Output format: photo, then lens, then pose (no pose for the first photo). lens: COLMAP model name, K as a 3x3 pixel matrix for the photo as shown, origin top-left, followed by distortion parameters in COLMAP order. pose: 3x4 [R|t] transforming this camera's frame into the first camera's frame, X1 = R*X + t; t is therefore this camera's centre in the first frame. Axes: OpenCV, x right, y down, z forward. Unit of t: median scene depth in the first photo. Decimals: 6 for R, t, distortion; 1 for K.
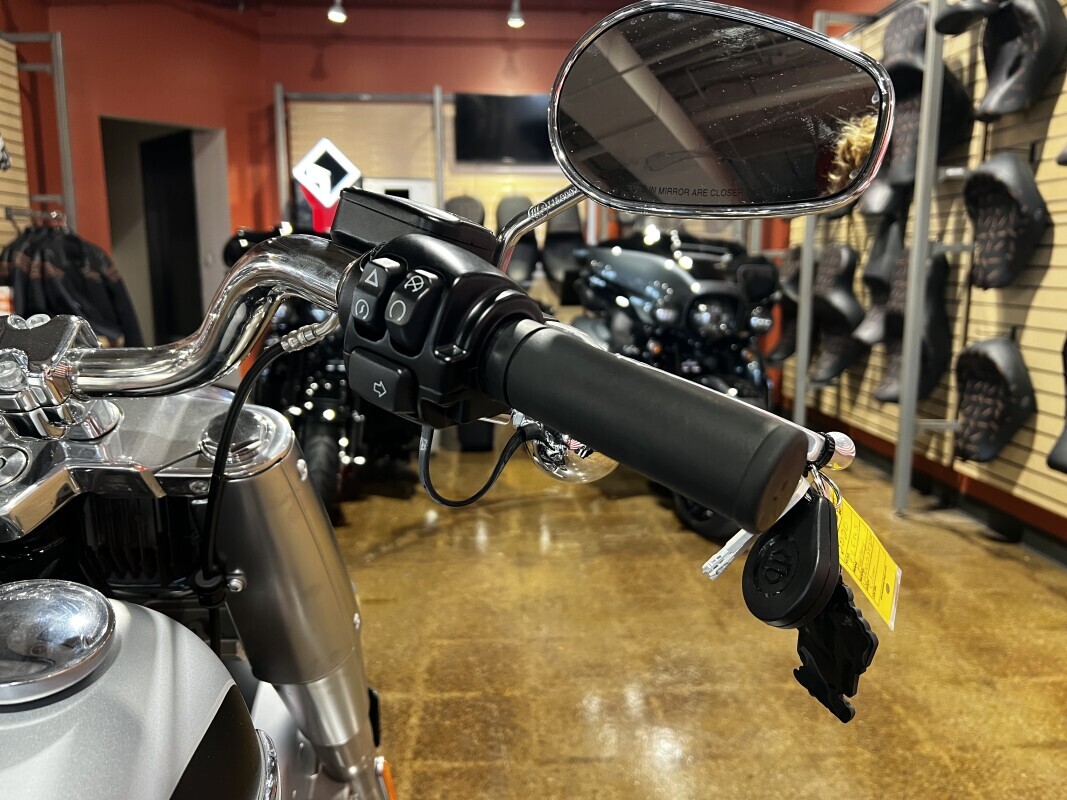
lens RADIAL K [[807.9, 0, 532.2], [0, 807.9, 399.7], [0, 0, 1]] dist [0.043123, -0.053561]
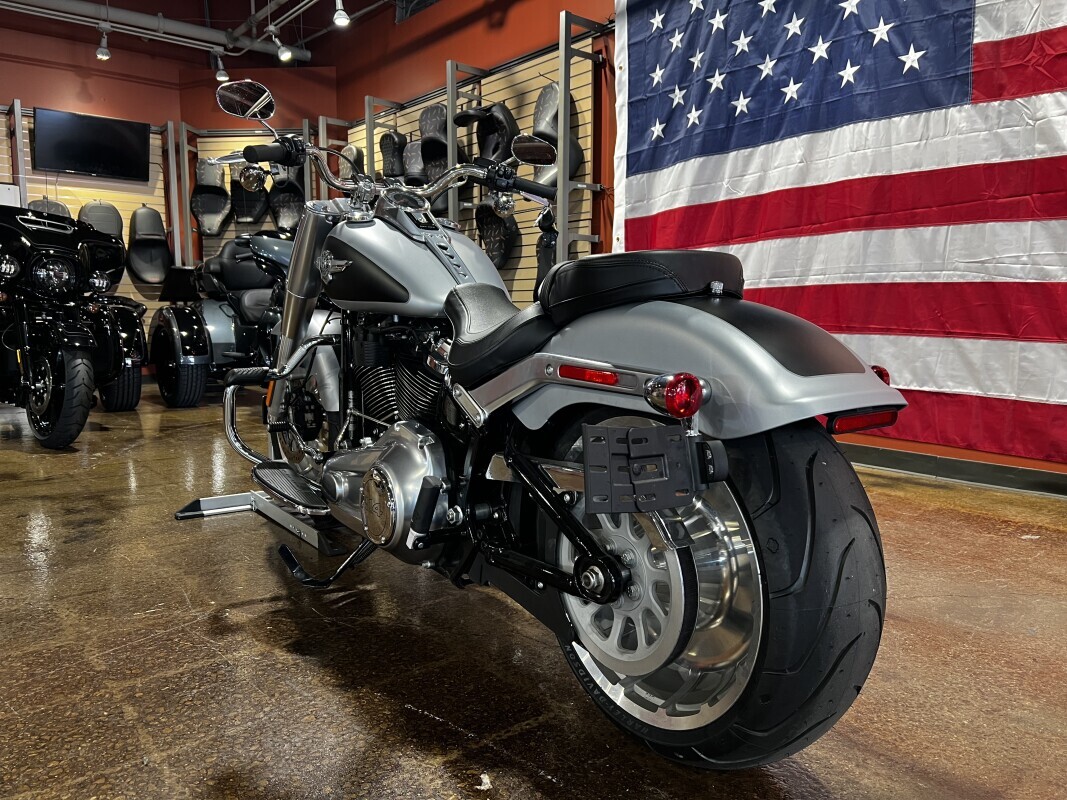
lens RADIAL K [[807.9, 0, 533.7], [0, 807.9, 403.5], [0, 0, 1]] dist [0.043123, -0.053561]
pose [[0.806630, -0.061887, 0.587809, -0.321463], [0.095290, 0.995110, -0.025994, 0.157559], [-0.583326, 0.076979, 0.808582, -0.349241]]
